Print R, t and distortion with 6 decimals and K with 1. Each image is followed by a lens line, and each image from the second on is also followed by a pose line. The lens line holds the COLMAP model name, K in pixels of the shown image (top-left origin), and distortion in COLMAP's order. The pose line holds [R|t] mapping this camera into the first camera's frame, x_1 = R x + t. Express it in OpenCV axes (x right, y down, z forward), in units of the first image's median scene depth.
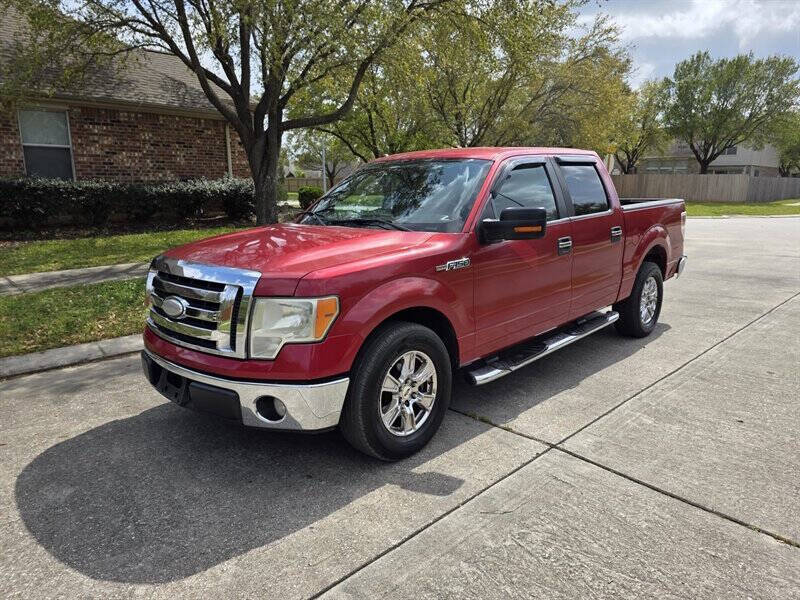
lens RADIAL K [[538.8, 0, 408.1], [0, 538.8, 303.9], [0, 0, 1]] dist [0.059970, -0.058139]
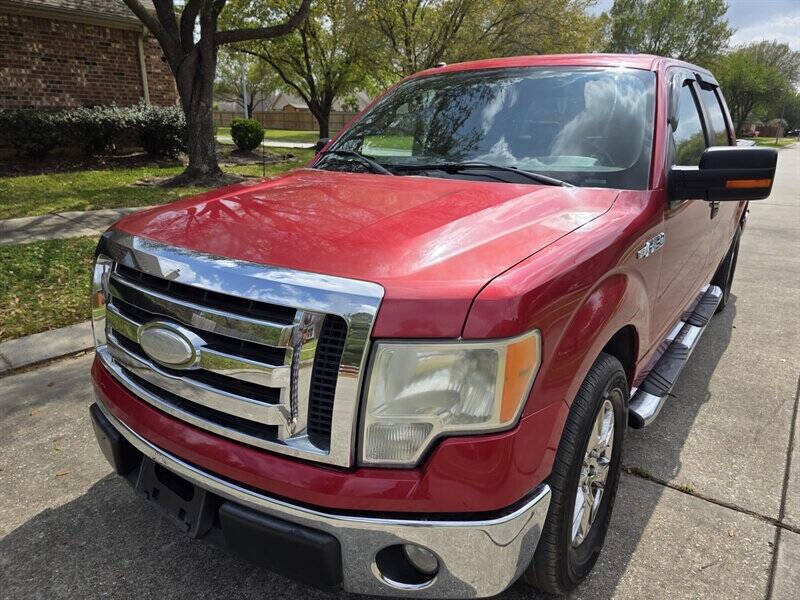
lens RADIAL K [[538.8, 0, 405.2], [0, 538.8, 304.6], [0, 0, 1]] dist [0.059970, -0.058139]
pose [[0.990543, -0.024503, 0.134996, -0.237132], [0.009974, 0.994179, 0.107274, -0.068508], [-0.136839, -0.104913, 0.985022, 0.406960]]
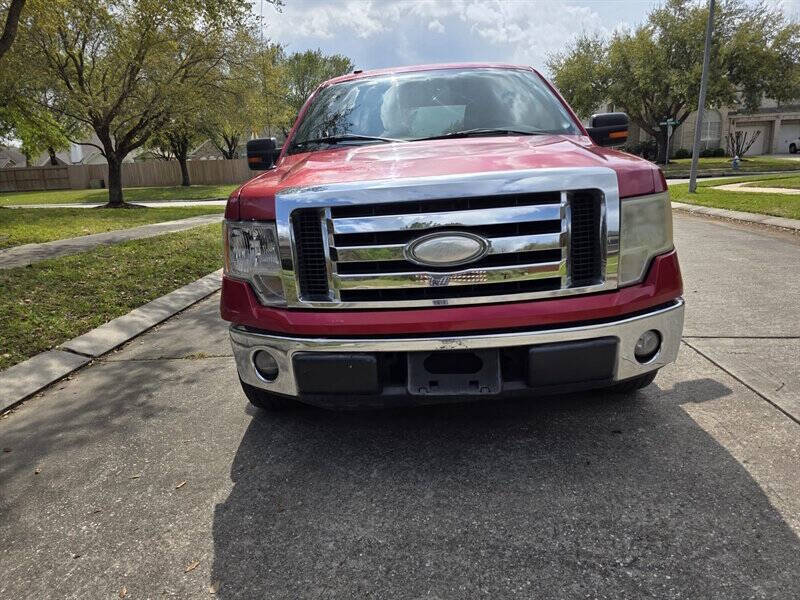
lens RADIAL K [[538.8, 0, 401.5], [0, 538.8, 307.1], [0, 0, 1]] dist [0.059970, -0.058139]
pose [[0.749449, -0.203614, 0.629975, -0.728410], [0.190966, 0.977574, 0.088778, 0.006461], [-0.633923, 0.053769, 0.771525, 0.473178]]
